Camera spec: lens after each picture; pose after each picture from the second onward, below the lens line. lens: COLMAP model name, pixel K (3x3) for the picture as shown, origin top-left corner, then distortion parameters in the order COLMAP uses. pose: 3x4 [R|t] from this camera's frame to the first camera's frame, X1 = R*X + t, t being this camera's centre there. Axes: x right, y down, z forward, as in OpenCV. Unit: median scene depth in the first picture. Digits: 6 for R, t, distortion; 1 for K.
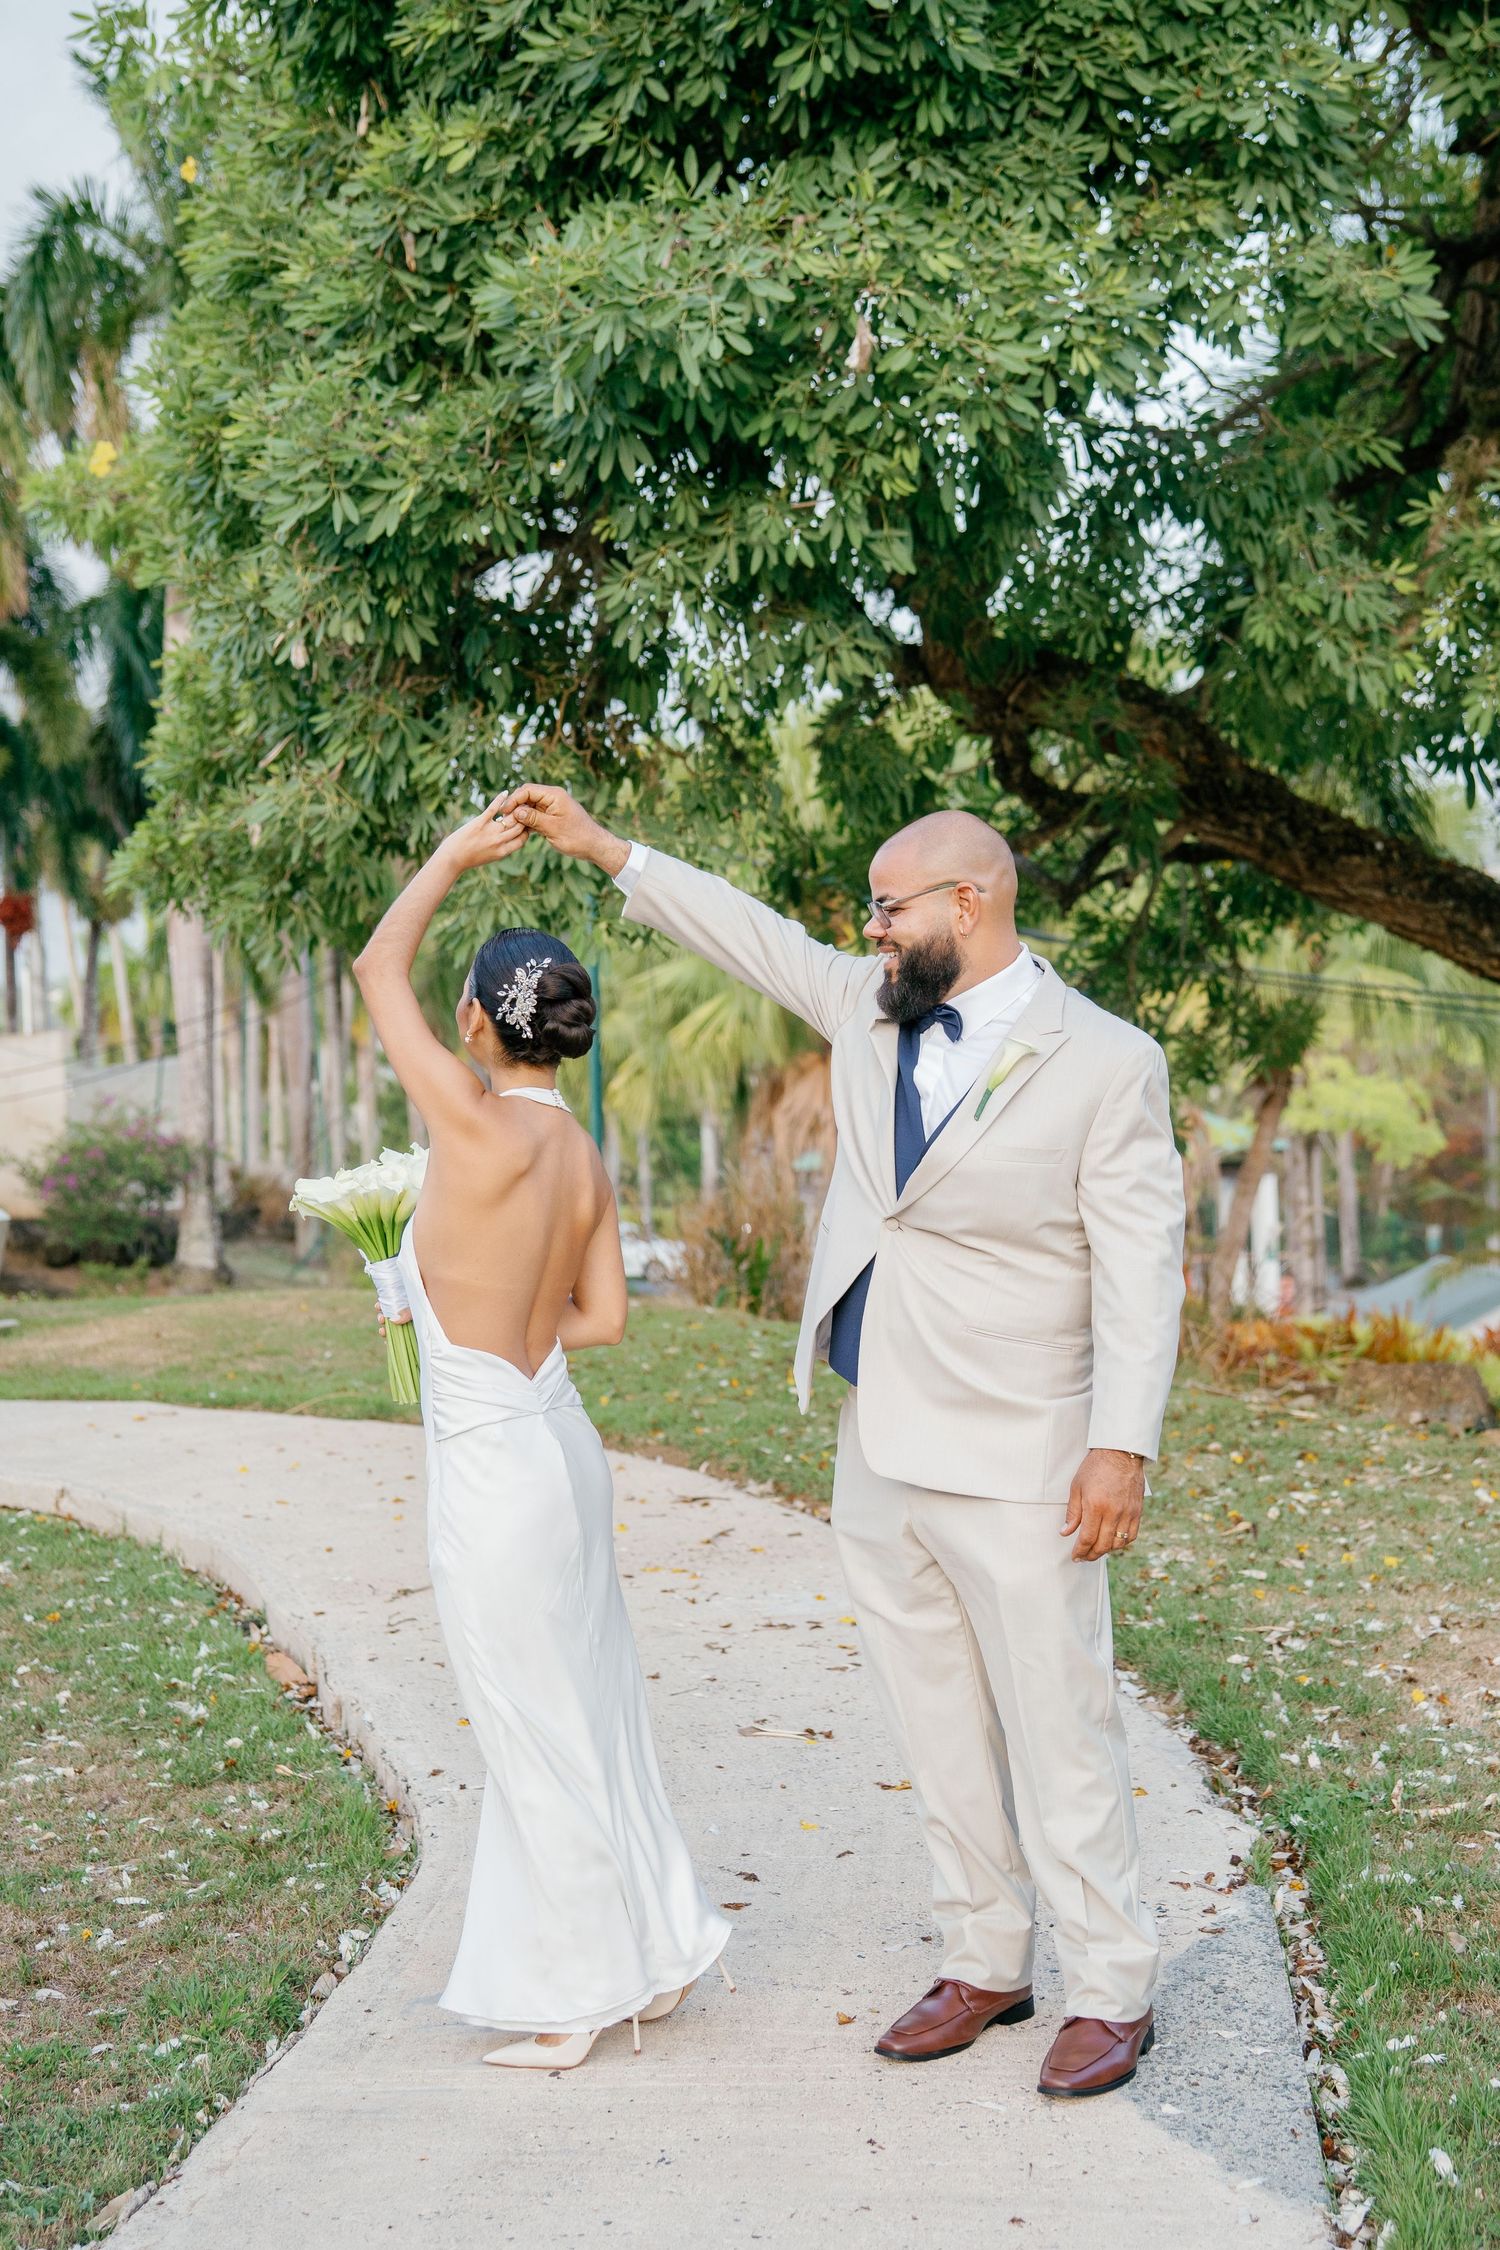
lens RADIAL K [[2973.4, 0, 735.8], [0, 2973.4, 1210.6], [0, 0, 1]] dist [0.142264, 0.000000]
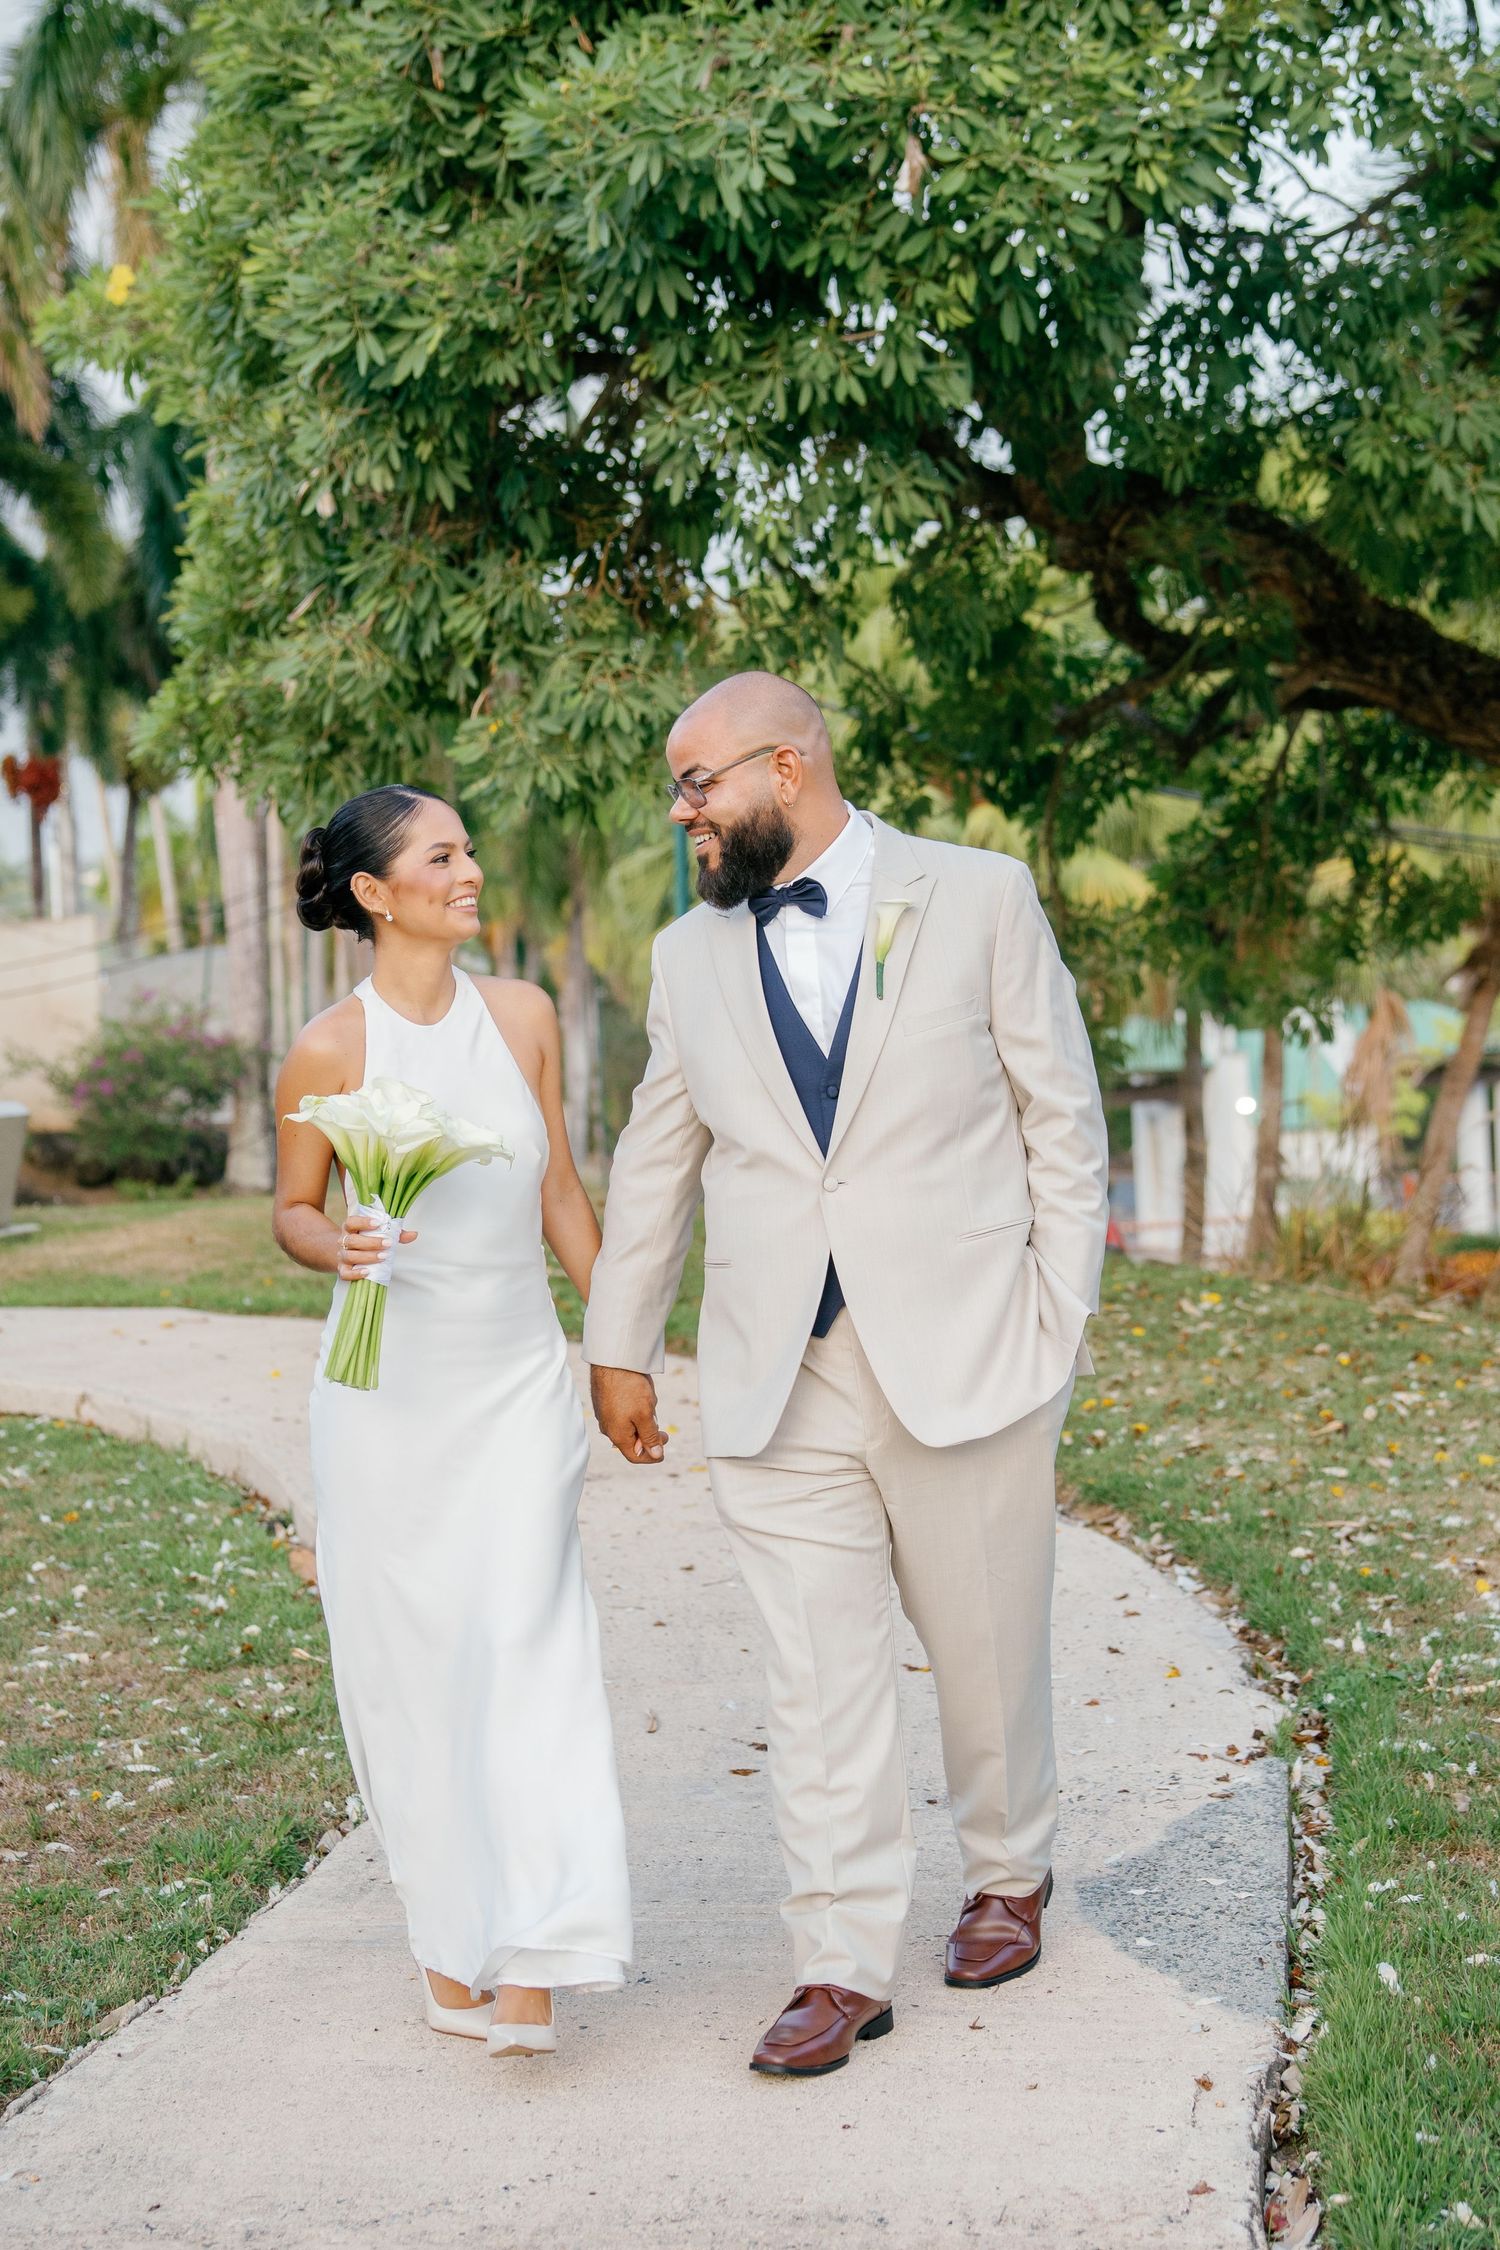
lens RADIAL K [[3752.7, 0, 756.0], [0, 3752.7, 1118.8], [0, 0, 1]] dist [0.314075, 0.000000]
pose [[0.998638, -0.005396, -0.051898, 0.052628], [0.005075, 0.999967, -0.006317, 0.017181], [0.051930, 0.006045, 0.998632, -0.192771]]
